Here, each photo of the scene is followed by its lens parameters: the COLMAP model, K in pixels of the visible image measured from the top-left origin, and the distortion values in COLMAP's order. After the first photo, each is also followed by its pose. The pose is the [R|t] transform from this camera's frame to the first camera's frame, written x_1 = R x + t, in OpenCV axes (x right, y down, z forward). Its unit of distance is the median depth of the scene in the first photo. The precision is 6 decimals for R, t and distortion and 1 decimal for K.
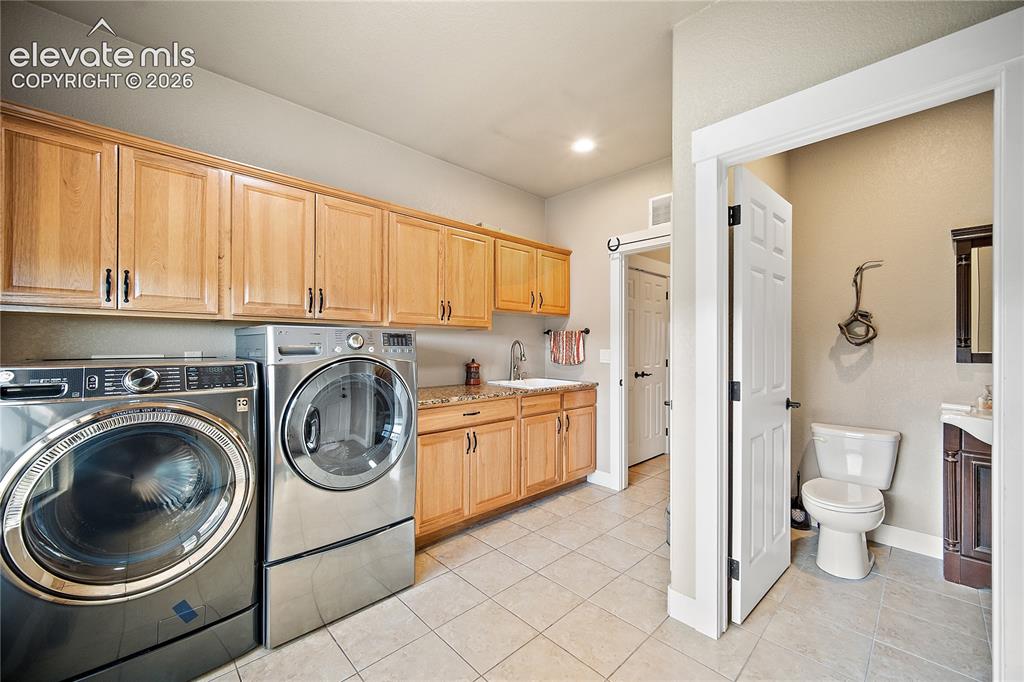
lens RADIAL K [[401.3, 0, 509.8], [0, 401.3, 341.7], [0, 0, 1]] dist [-0.001951, 0.001133]
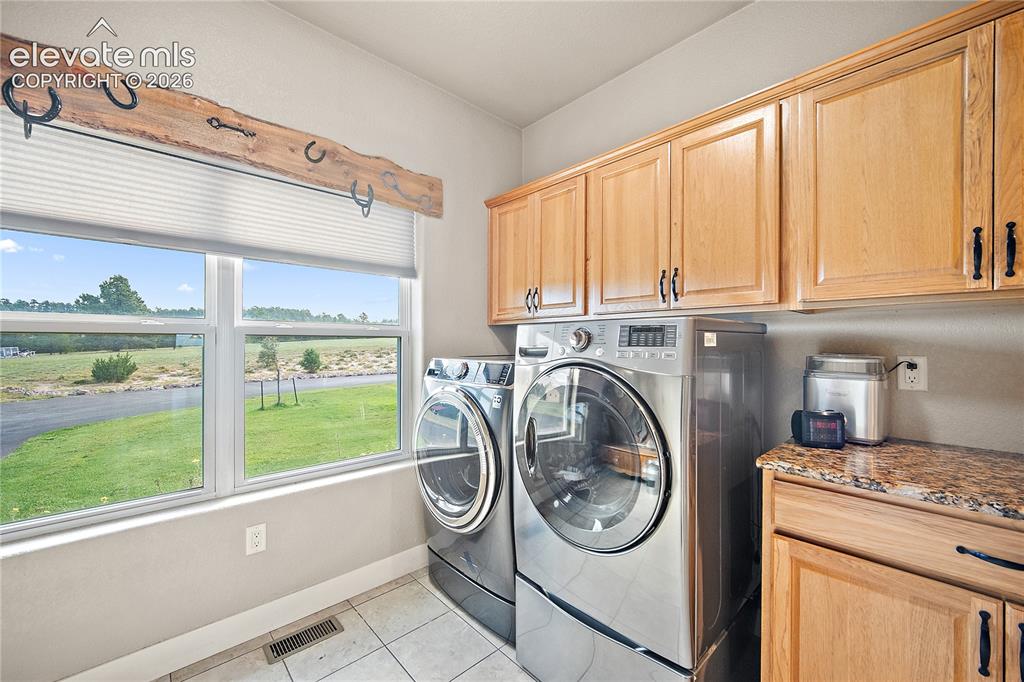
lens RADIAL K [[401.3, 0, 509.3], [0, 401.3, 346.0], [0, 0, 1]] dist [-0.001951, 0.001133]
pose [[-0.011033, 0.001613, -0.999938, 0.296030], [0.005309, 0.999985, 0.001555, 0.007570], [0.999925, -0.005292, -0.011041, 0.795988]]
